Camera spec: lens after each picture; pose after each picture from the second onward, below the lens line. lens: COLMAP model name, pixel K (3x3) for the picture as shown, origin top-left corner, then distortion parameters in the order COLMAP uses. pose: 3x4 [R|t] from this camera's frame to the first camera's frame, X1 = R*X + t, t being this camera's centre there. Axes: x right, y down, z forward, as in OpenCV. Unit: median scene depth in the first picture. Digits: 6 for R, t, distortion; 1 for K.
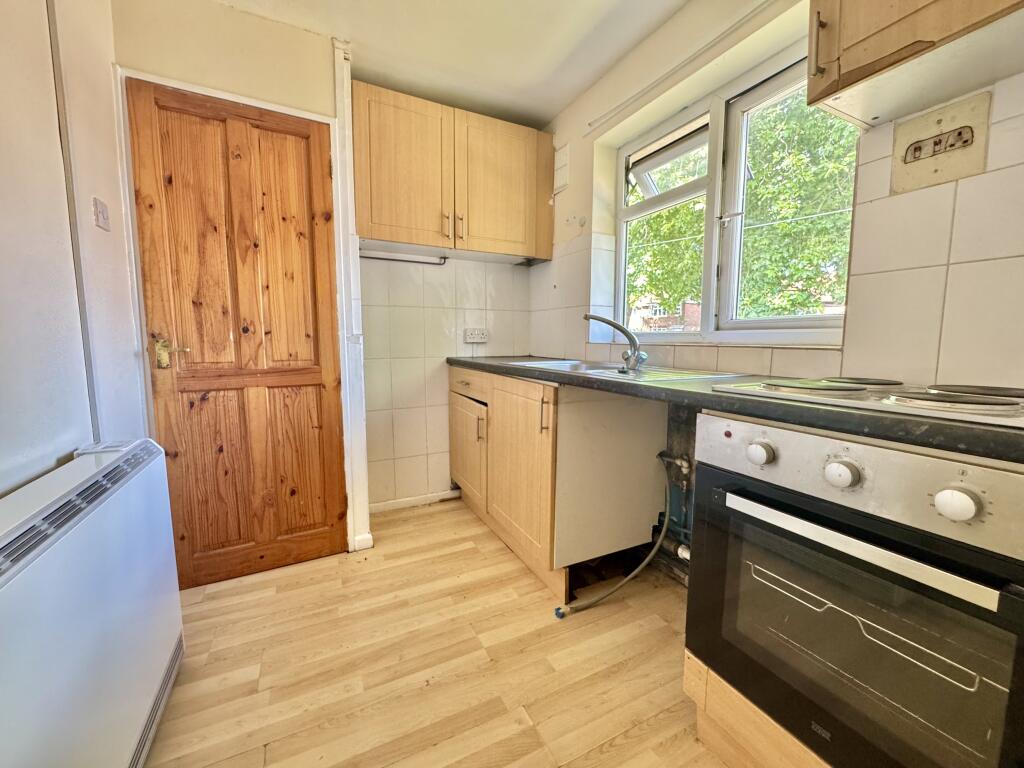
lens RADIAL K [[411.7, 0, 512.4], [0, 411.7, 381.5], [0, 0, 1]] dist [-0.000627, 0.000138]
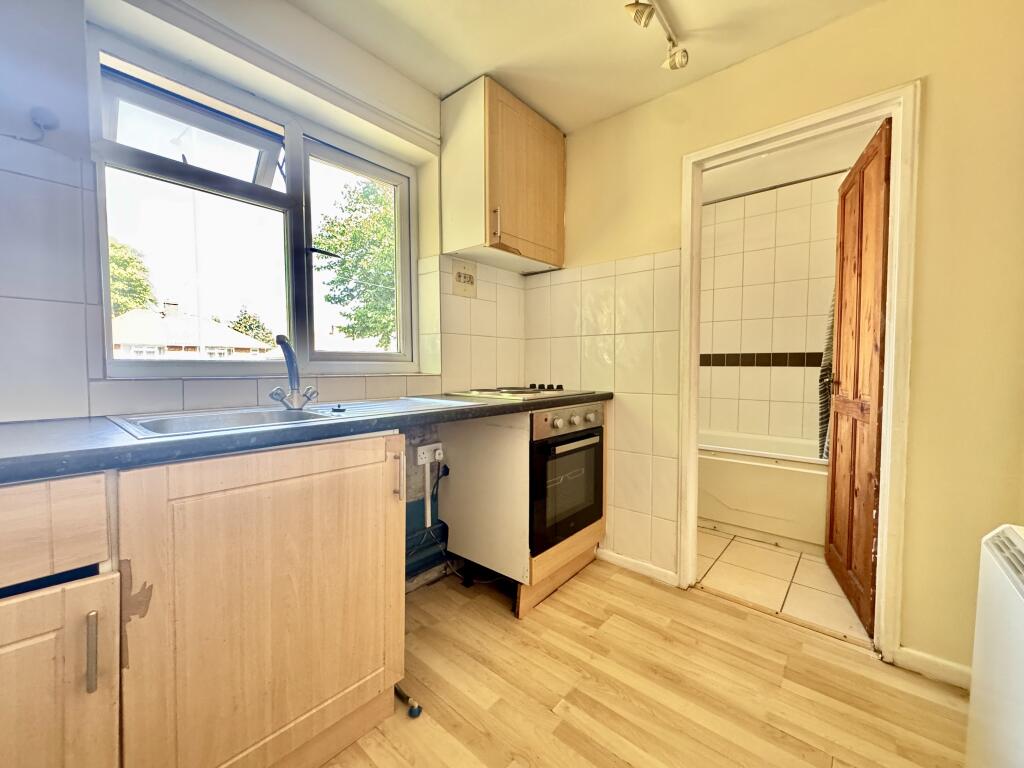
lens RADIAL K [[411.7, 0, 511.1], [0, 411.7, 377.1], [0, 0, 1]] dist [-0.000627, 0.000138]
pose [[-0.386822, -0.035393, 0.921475, -0.847061], [0.088223, 0.993259, 0.075185, -0.164475], [-0.917925, 0.110378, -0.381092, 1.330643]]
